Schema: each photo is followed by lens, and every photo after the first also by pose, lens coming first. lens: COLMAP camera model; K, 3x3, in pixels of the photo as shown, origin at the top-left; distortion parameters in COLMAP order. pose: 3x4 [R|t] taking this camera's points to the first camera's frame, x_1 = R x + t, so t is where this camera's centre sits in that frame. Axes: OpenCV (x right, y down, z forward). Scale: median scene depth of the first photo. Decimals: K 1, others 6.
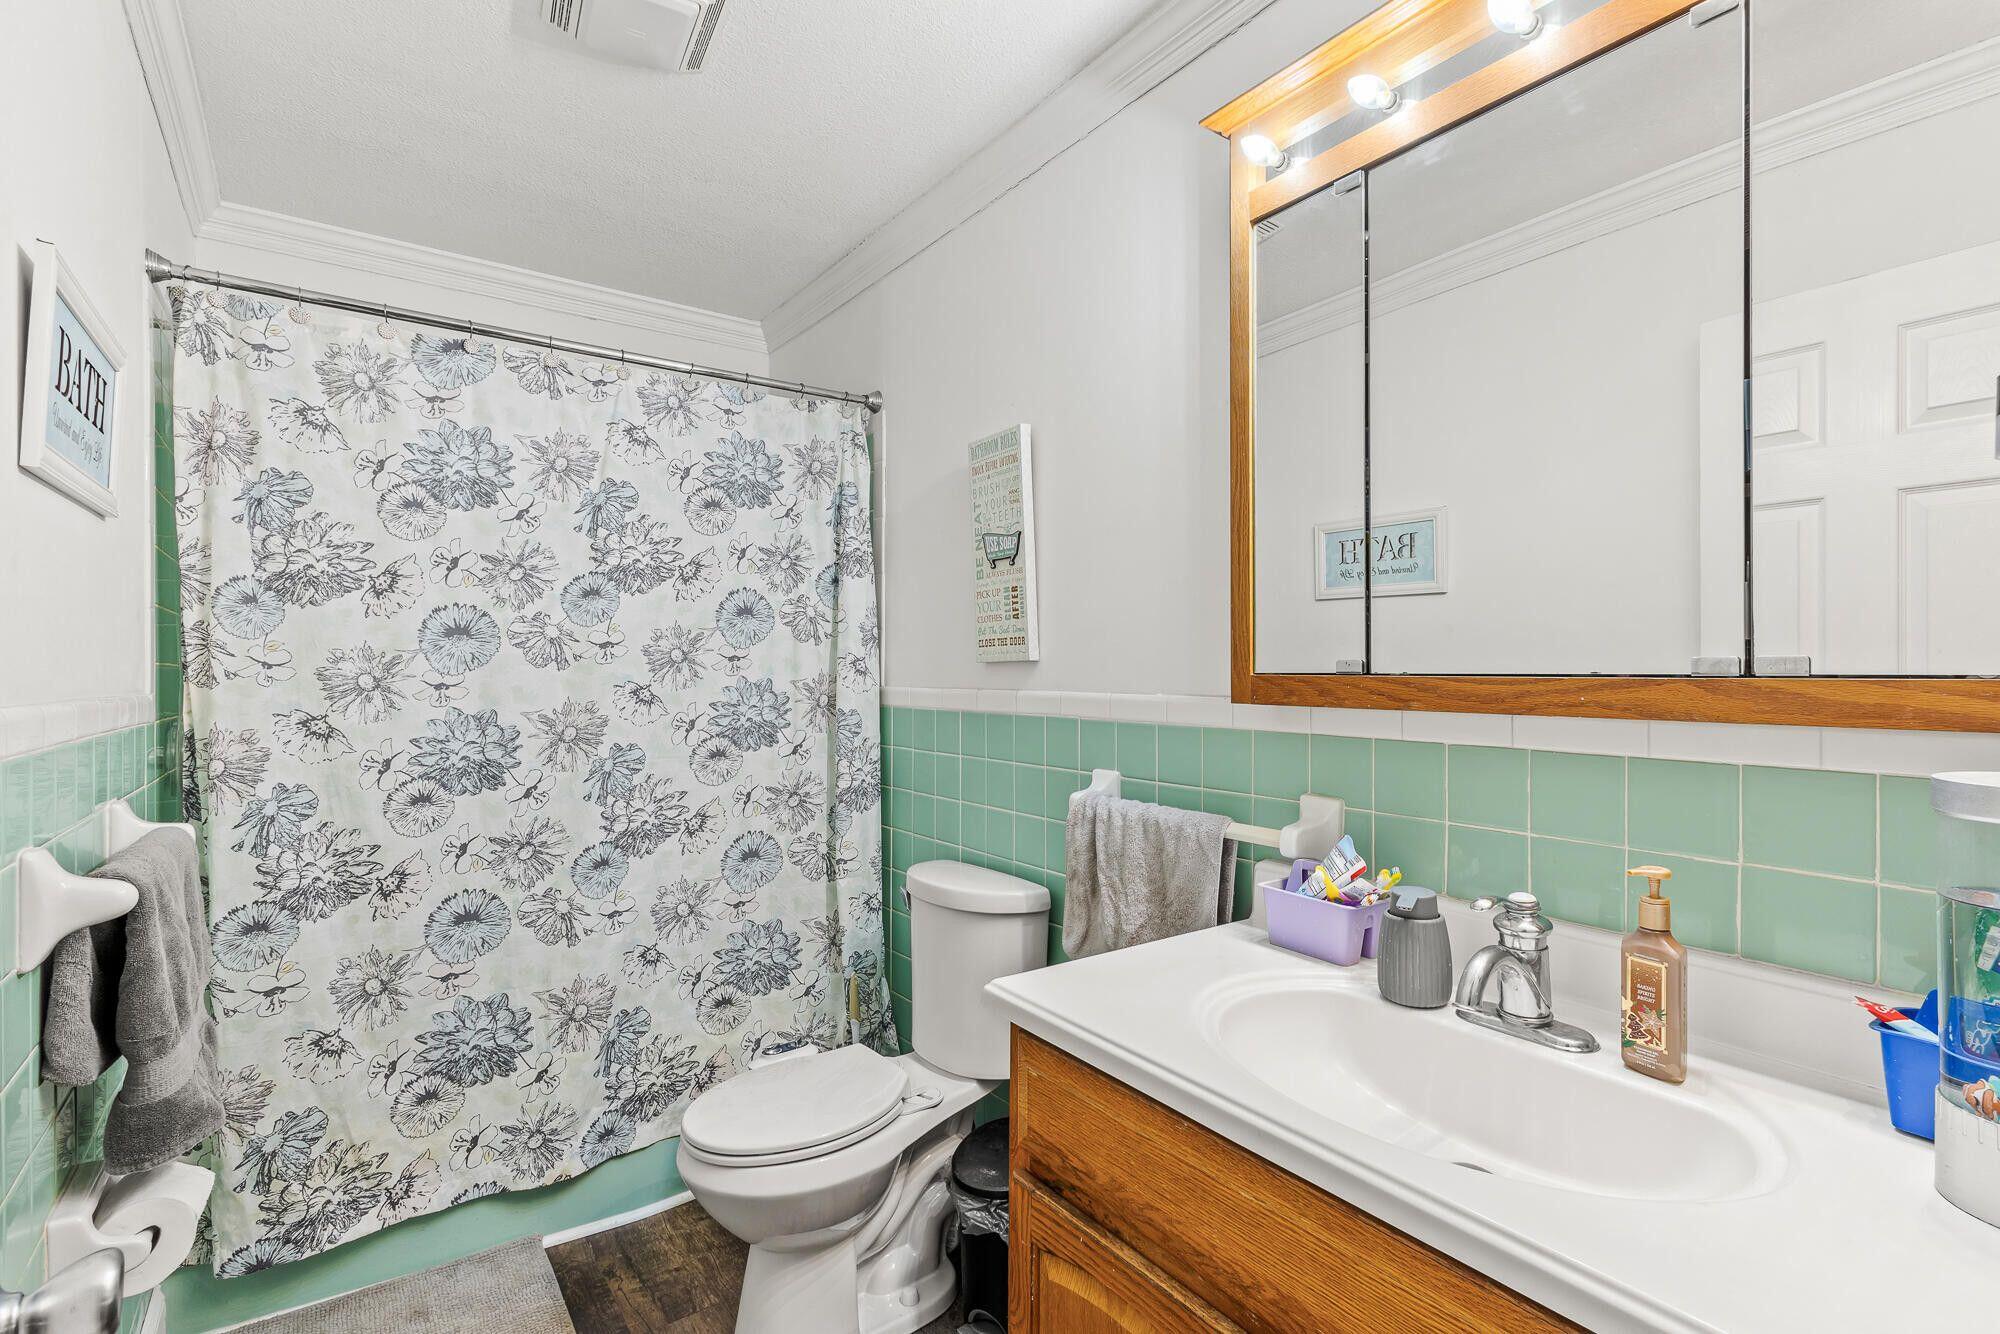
lens RADIAL K [[924.0, 0, 1000.0], [0, 924.0, 665.2], [0, 0, 1]] dist [-0.001412, 0.000157]
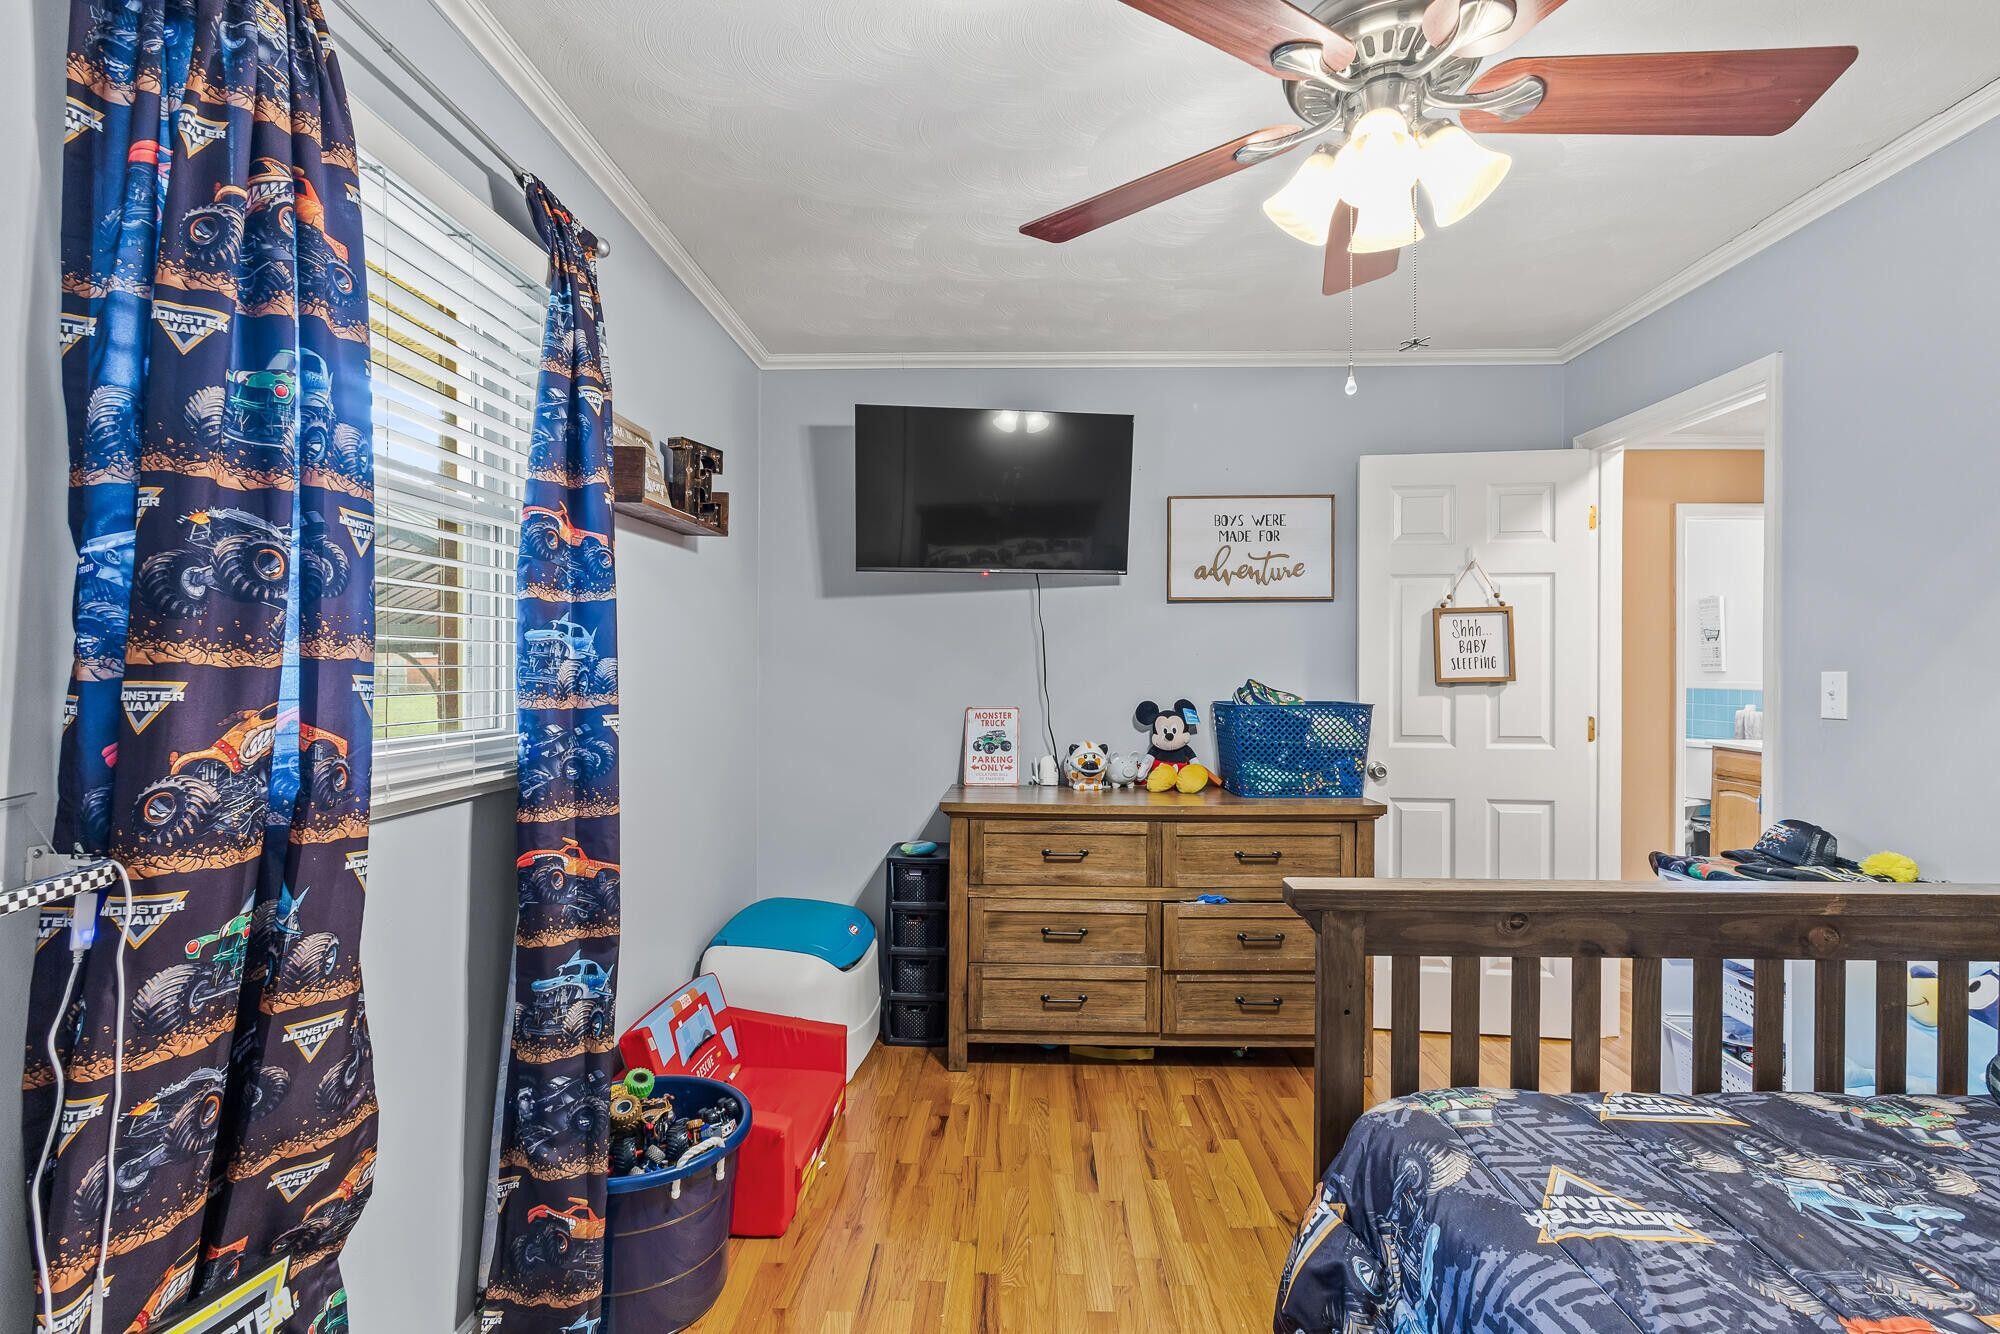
lens RADIAL K [[924.0, 0, 1001.0], [0, 924.0, 666.9], [0, 0, 1]] dist [-0.001412, 0.000157]
pose [[0.800015, 0.012235, -0.599855, -0.046070], [-0.008945, 0.999924, 0.008466, -0.024101], [0.599913, -0.001407, 0.800064, -2.987663]]
